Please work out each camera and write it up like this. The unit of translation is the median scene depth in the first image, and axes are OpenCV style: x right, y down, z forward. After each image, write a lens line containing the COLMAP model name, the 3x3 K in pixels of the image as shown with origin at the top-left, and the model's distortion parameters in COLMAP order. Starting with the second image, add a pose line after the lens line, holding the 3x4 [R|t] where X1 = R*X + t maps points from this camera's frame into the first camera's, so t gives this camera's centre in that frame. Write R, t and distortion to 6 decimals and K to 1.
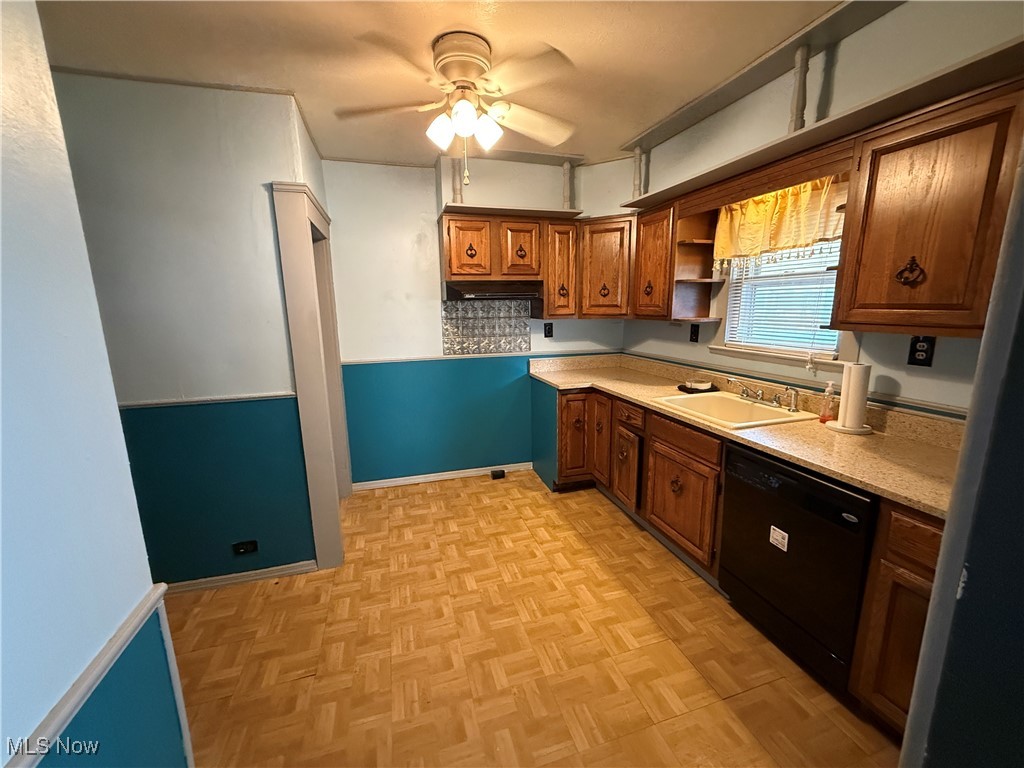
lens RADIAL K [[409.0, 0, 508.2], [0, 409.0, 382.7], [0, 0, 1]] dist [0.002226, 0.000442]
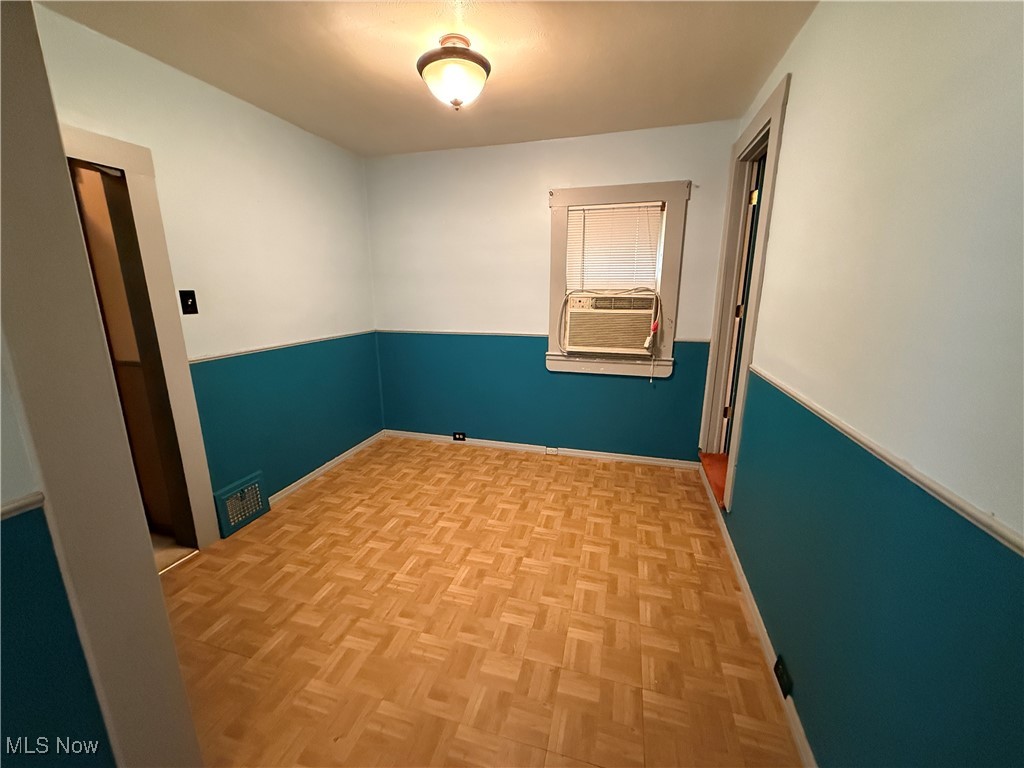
lens RADIAL K [[409.0, 0, 514.5], [0, 409.0, 380.8], [0, 0, 1]] dist [0.002226, 0.000442]
pose [[-0.537394, 0.207407, -0.817429, 0.456916], [-0.148539, 0.930853, 0.333839, -0.209691], [0.830147, 0.300823, -0.469426, 1.138062]]
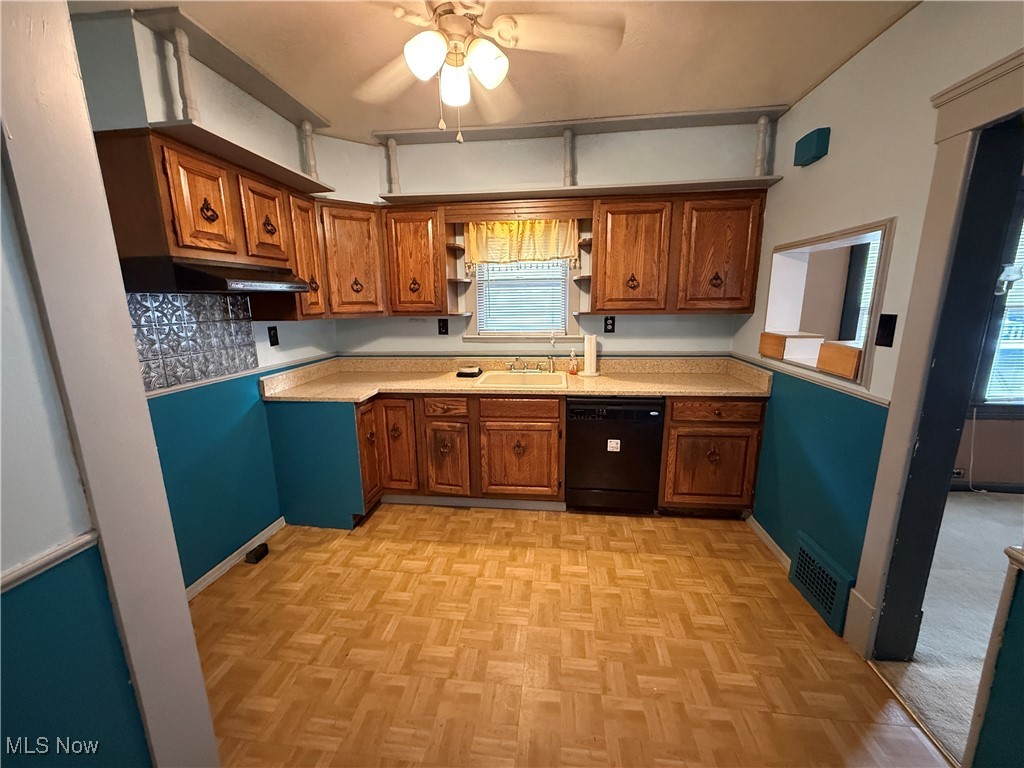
lens RADIAL K [[409.0, 0, 508.3], [0, 409.0, 383.1], [0, 0, 1]] dist [0.002226, 0.000442]
pose [[0.402450, -0.174041, 0.898746, -0.530907], [0.180248, 0.977608, 0.108599, -0.062167], [-0.897522, 0.118291, 0.424809, 0.395233]]
